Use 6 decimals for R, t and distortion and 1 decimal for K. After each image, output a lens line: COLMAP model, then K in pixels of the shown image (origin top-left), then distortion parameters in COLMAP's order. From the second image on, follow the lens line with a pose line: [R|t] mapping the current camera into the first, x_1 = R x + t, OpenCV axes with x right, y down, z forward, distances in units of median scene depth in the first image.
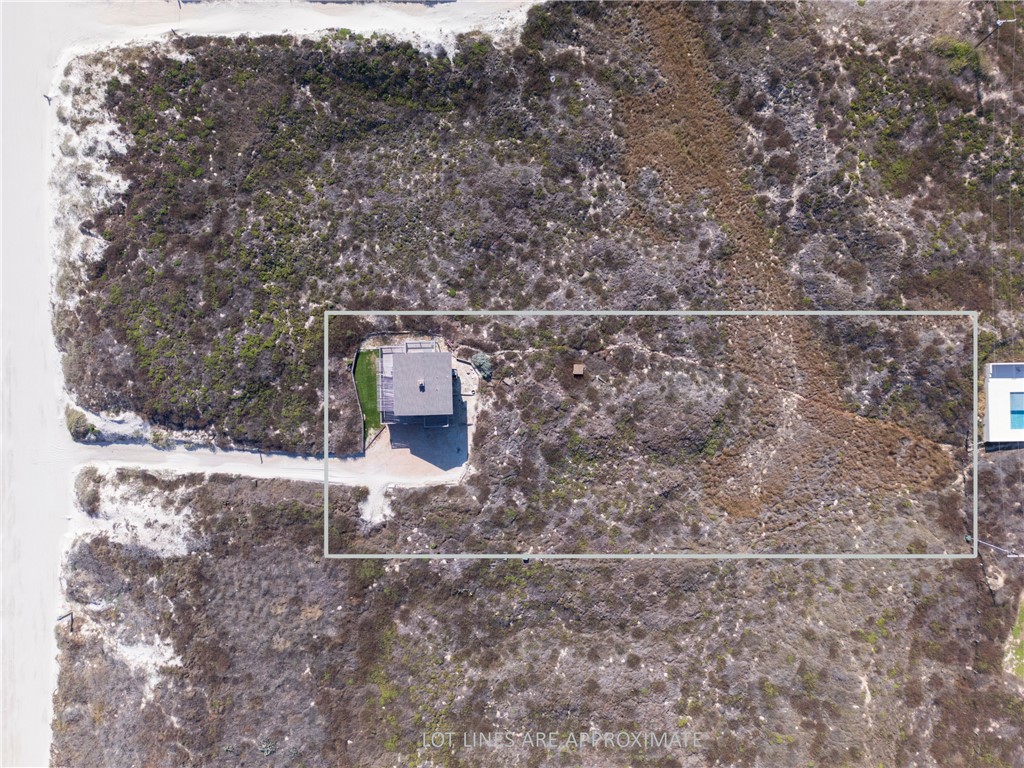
lens RADIAL K [[710.3, 0, 512.0], [0, 710.3, 384.0], [0, 0, 1]] dist [0.084774, -0.066087]
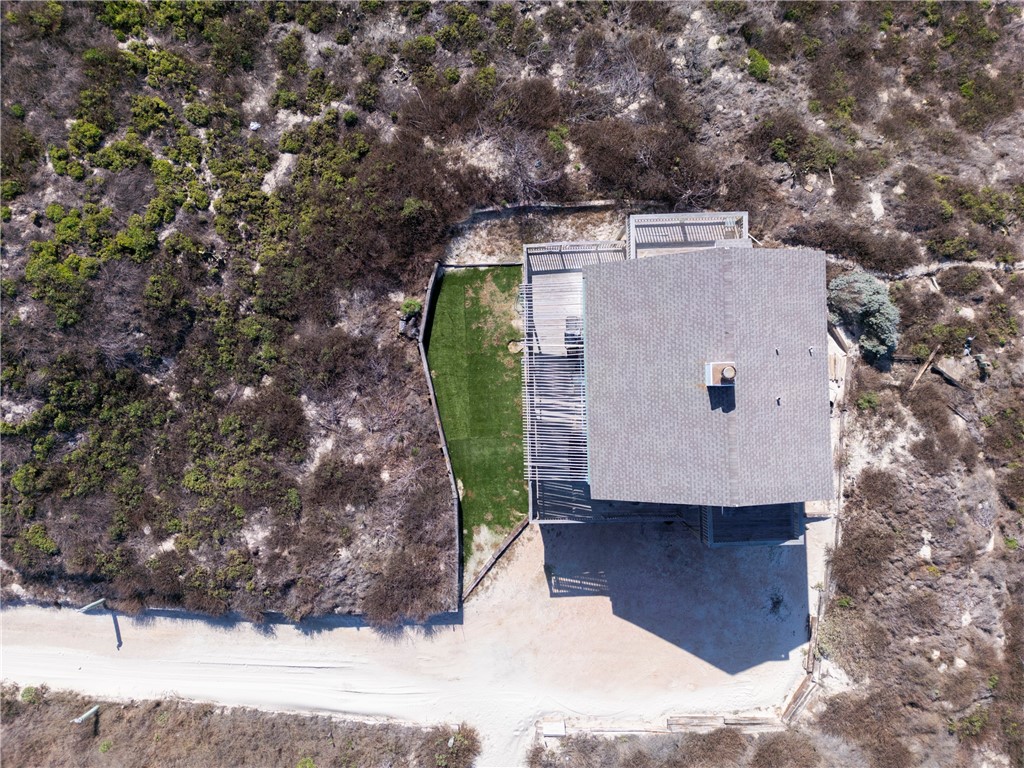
lens RADIAL K [[710.3, 0, 512.0], [0, 710.3, 384.0], [0, 0, 1]] dist [0.084774, -0.066087]
pose [[0.999713, -0.001879, -0.023889, -0.178857], [0.001868, 0.999998, -0.000466, 0.001869], [0.023890, 0.000421, 0.999715, 0.703259]]
